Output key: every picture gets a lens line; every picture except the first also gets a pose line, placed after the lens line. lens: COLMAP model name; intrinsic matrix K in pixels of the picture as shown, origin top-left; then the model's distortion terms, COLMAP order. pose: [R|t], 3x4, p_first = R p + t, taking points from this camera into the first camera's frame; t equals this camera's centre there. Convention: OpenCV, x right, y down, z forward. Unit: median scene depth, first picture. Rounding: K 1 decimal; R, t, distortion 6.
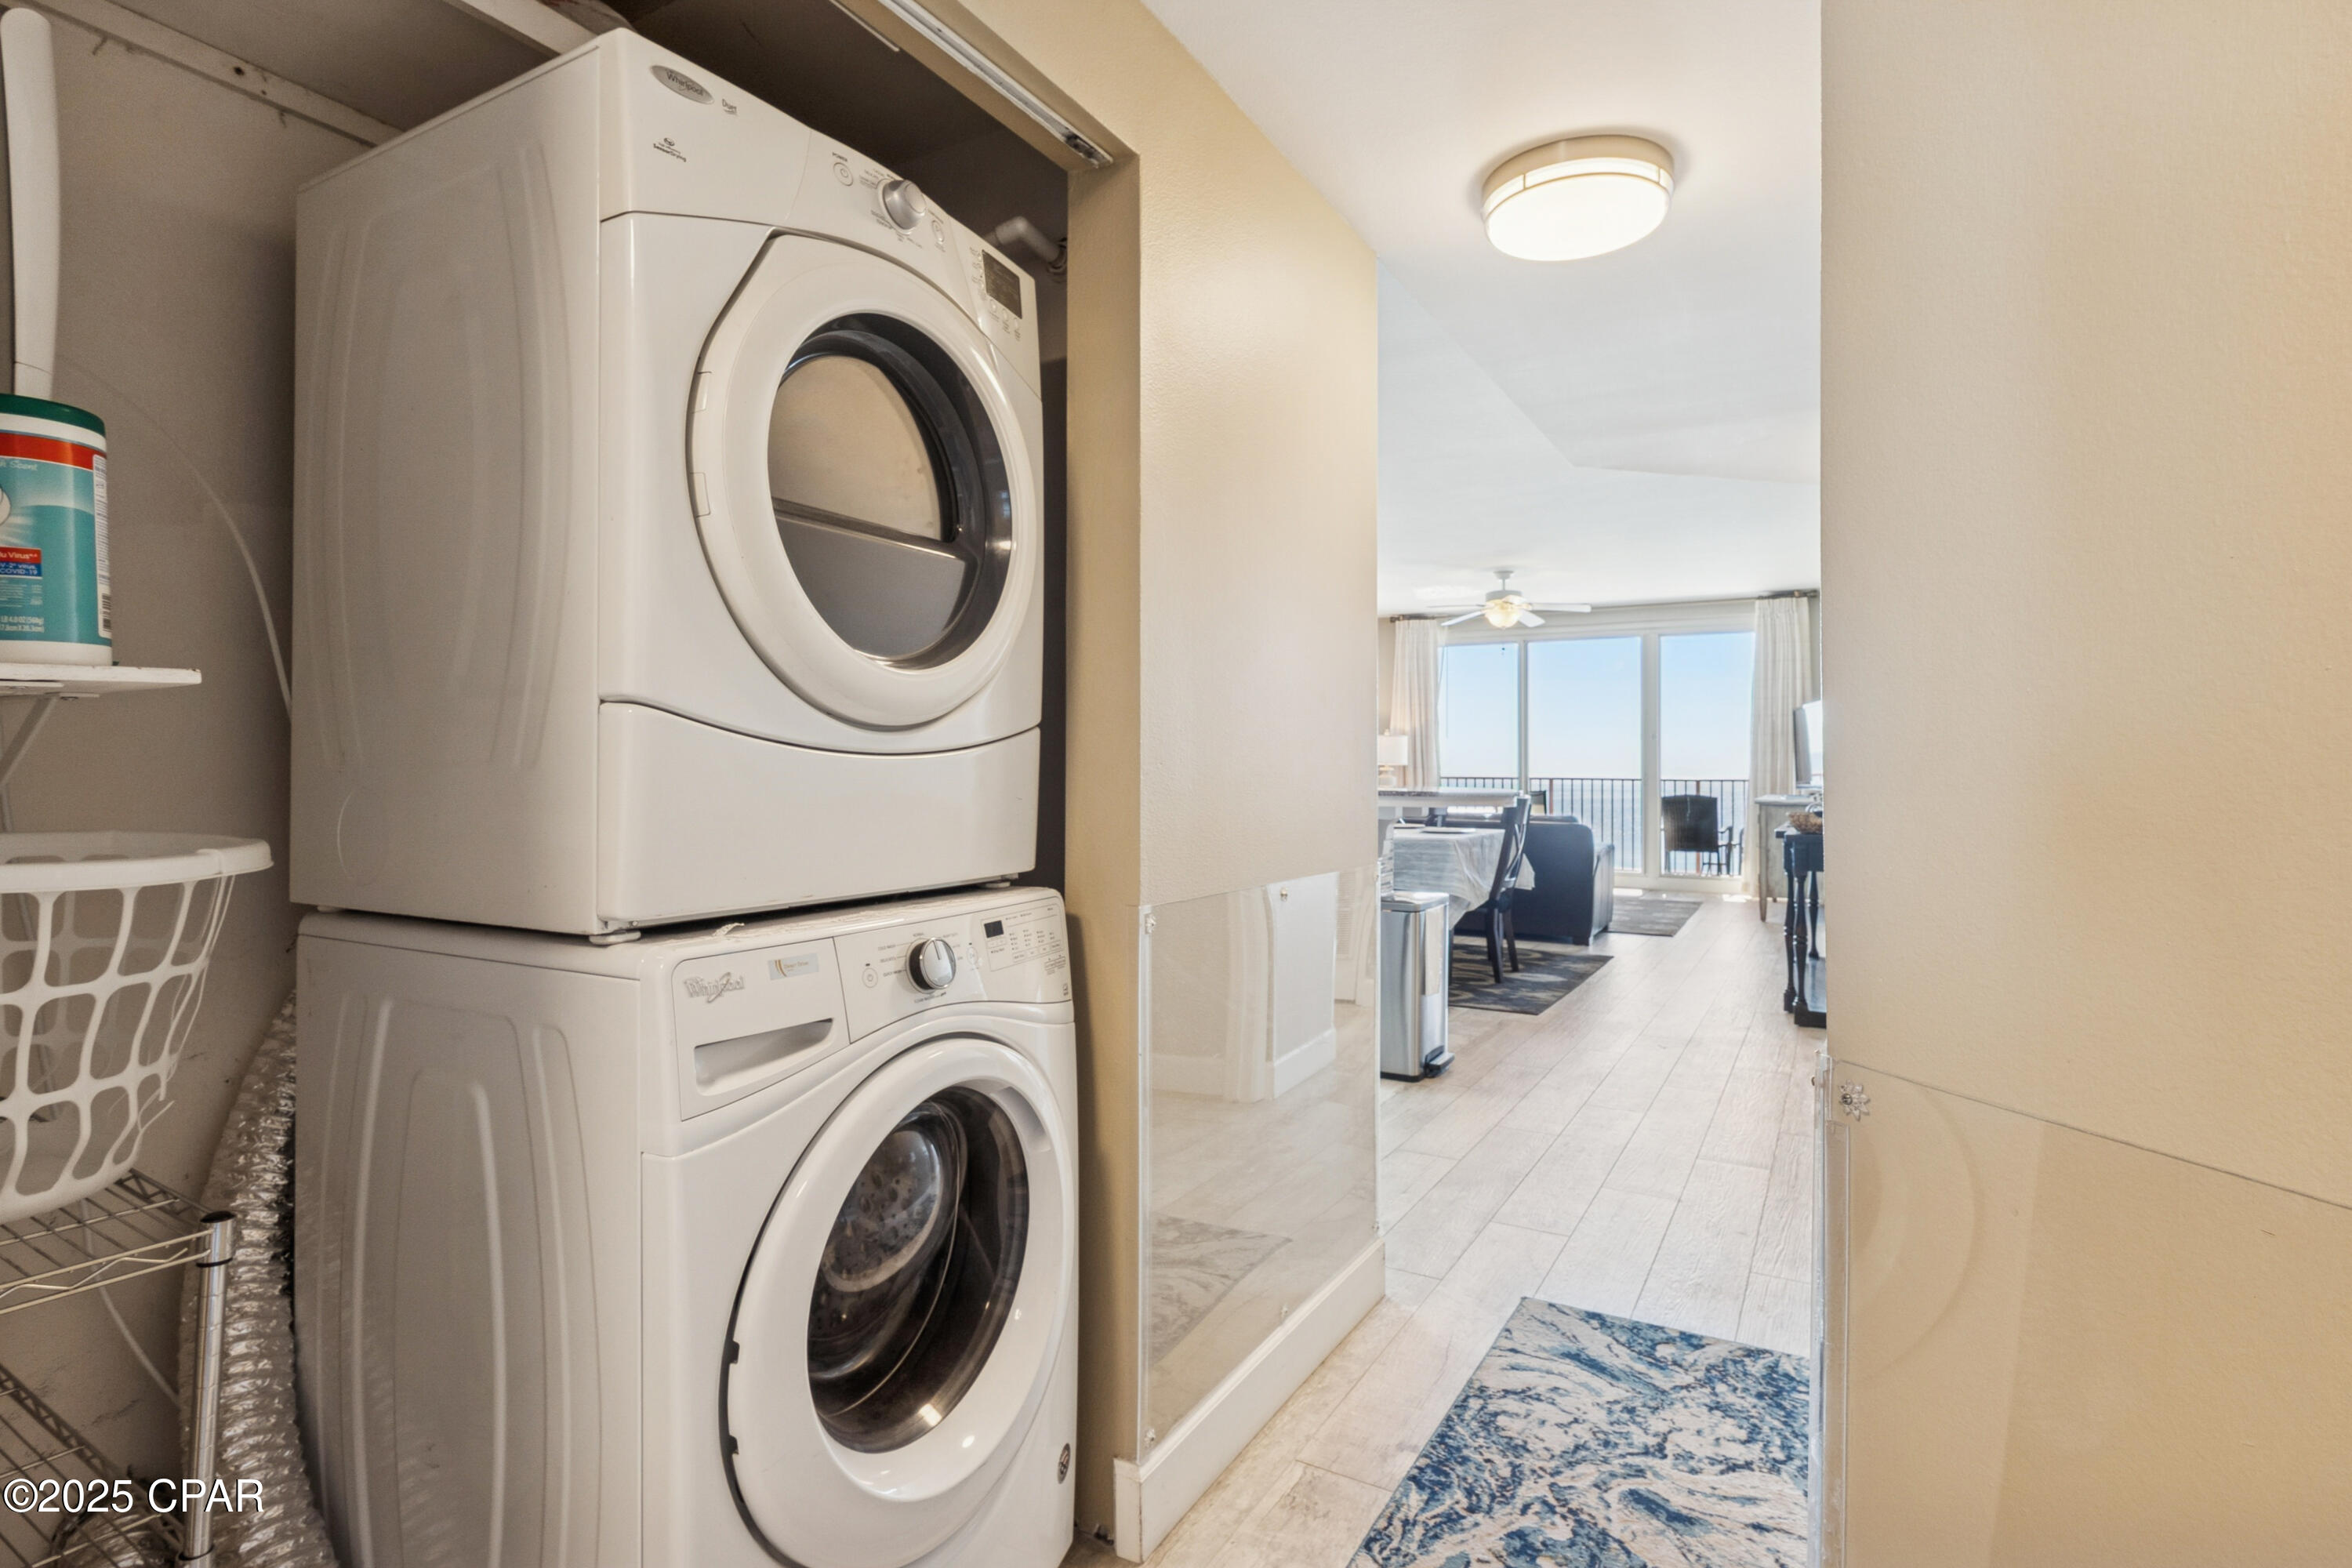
lens RADIAL K [[1166.5, 0, 1182.7], [0, 1166.5, 755.6], [0, 0, 1]] dist [0.000694, 0.000221]
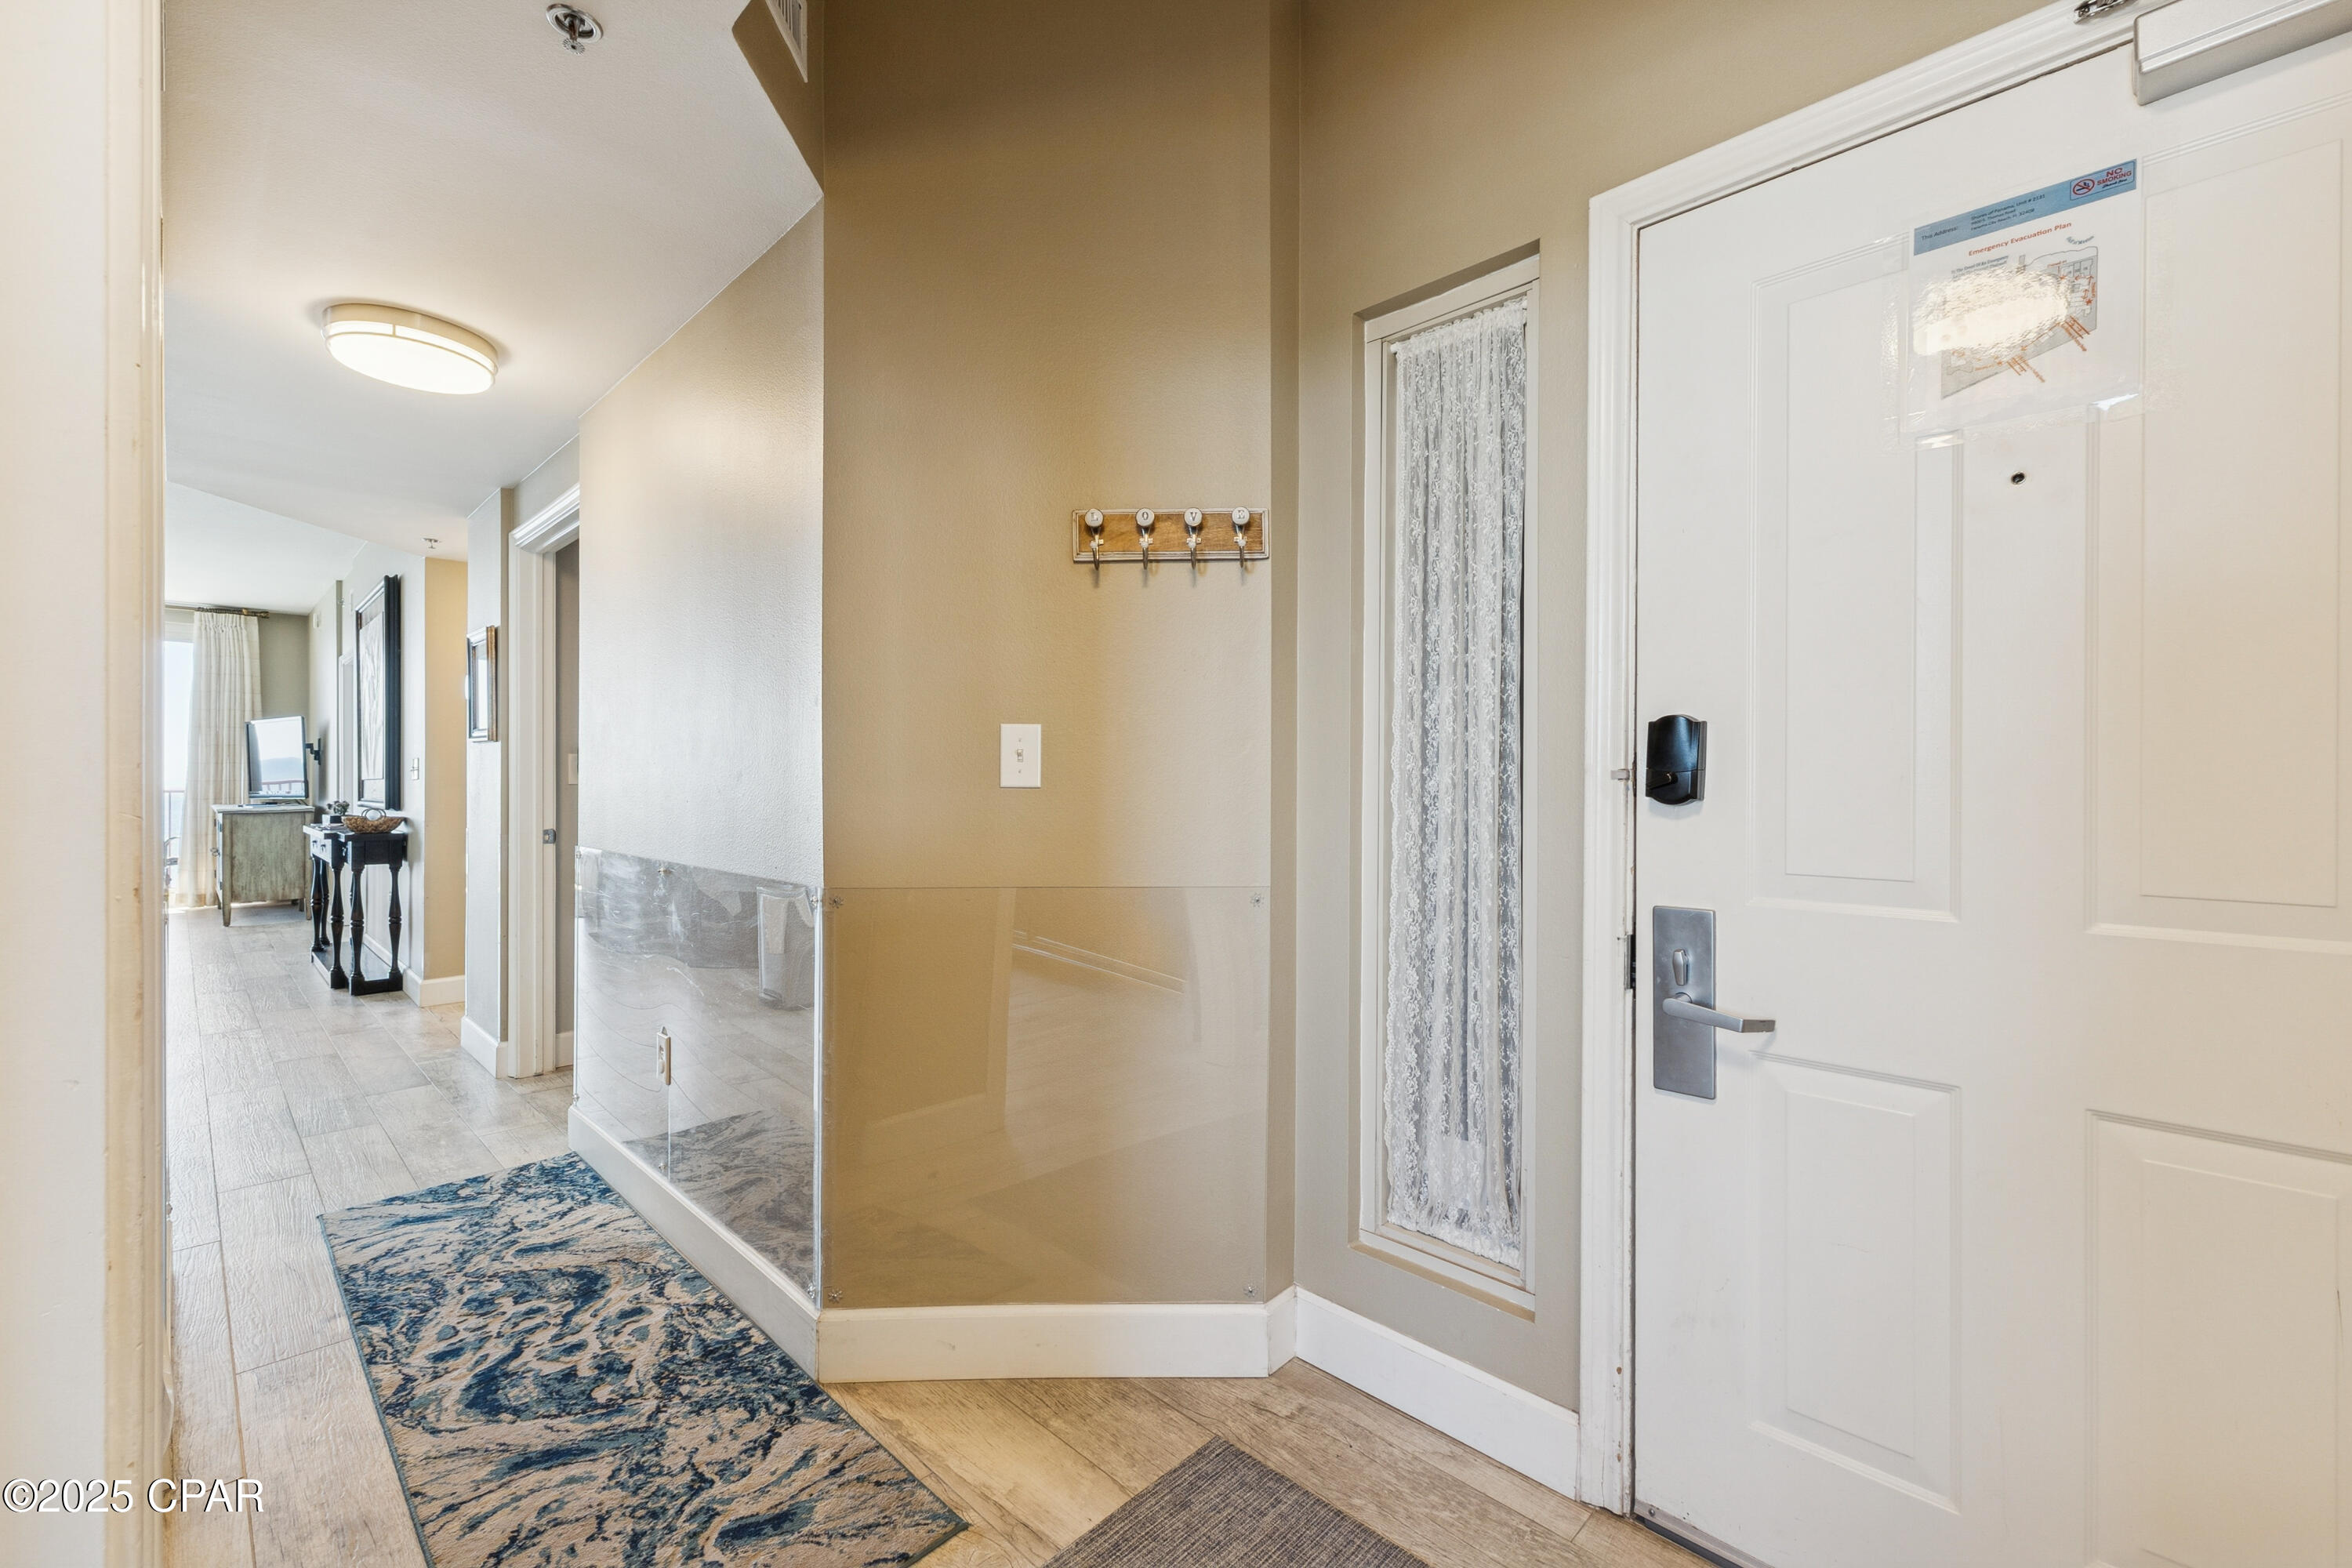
lens RADIAL K [[980.7, 0, 1174.2], [0, 980.7, 780.6], [0, 0, 1]] dist [0.000763, -0.000097]
pose [[0.248622, -0.001022, 0.968600, -0.153982], [-0.010993, 0.999932, 0.003877, -0.000018], [-0.968538, -0.011611, 0.248594, -0.034561]]
